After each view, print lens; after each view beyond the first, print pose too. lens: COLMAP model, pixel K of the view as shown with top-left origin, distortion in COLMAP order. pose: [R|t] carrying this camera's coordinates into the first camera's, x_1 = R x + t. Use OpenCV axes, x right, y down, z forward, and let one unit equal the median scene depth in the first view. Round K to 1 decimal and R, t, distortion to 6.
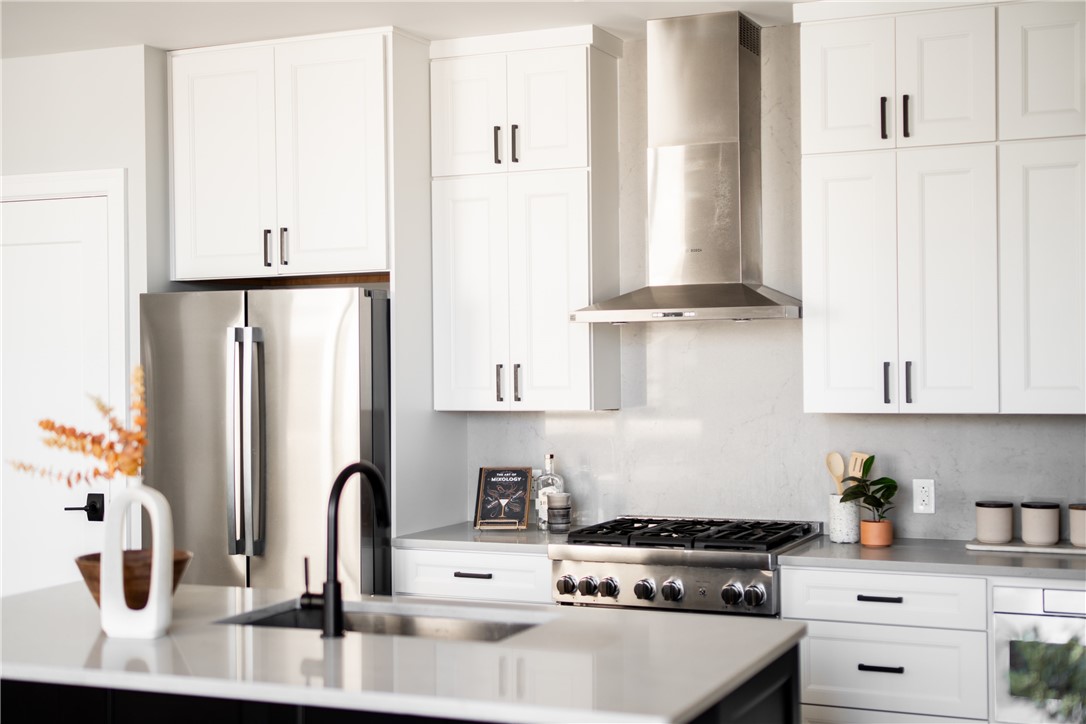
lens RADIAL K [[1494.2, 0, 543.0], [0, 1494.2, 362.0], [0, 0, 1]] dist [0.011512, -0.014283]
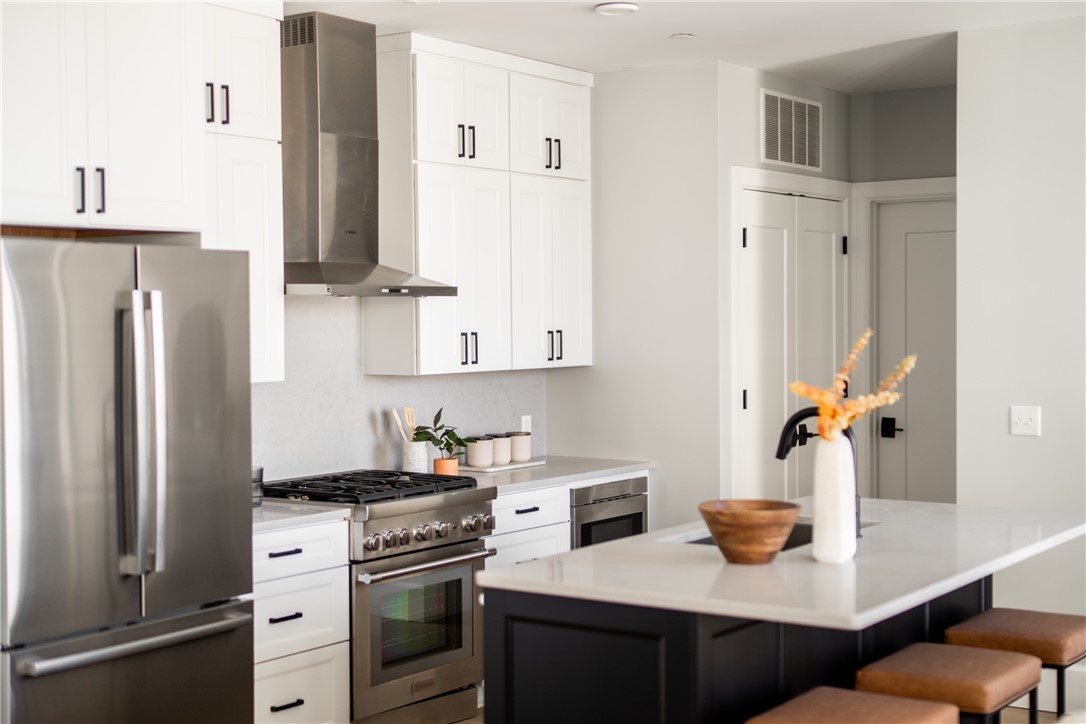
lens RADIAL K [[1660.7, 0, 543.0], [0, 1660.7, 362.0], [0, 0, 1]] dist [0.019676, 0.000537]
pose [[0.164438, -0.018001, 0.986223, -1.159975], [0.003478, 0.999838, 0.017670, 0.000327], [-0.986381, 0.000525, 0.164474, 0.697340]]
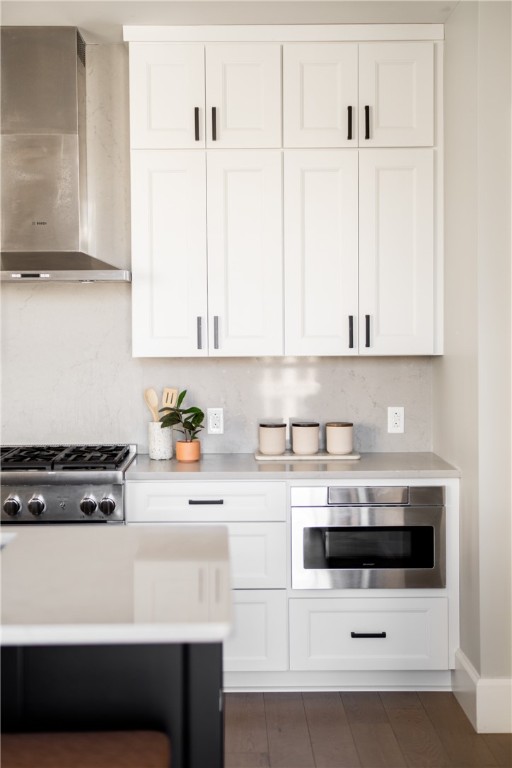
lens RADIAL K [[1174.4, 0, 255.6], [0, 1174.4, 346.8], [0, 0, 1]] dist [0.019676, 0.000537]
pose [[0.908082, -0.006571, 0.418742, -0.145155], [-0.003827, 0.999705, 0.023987, 0.001539], [-0.418776, -0.023384, 0.907789, 0.069514]]
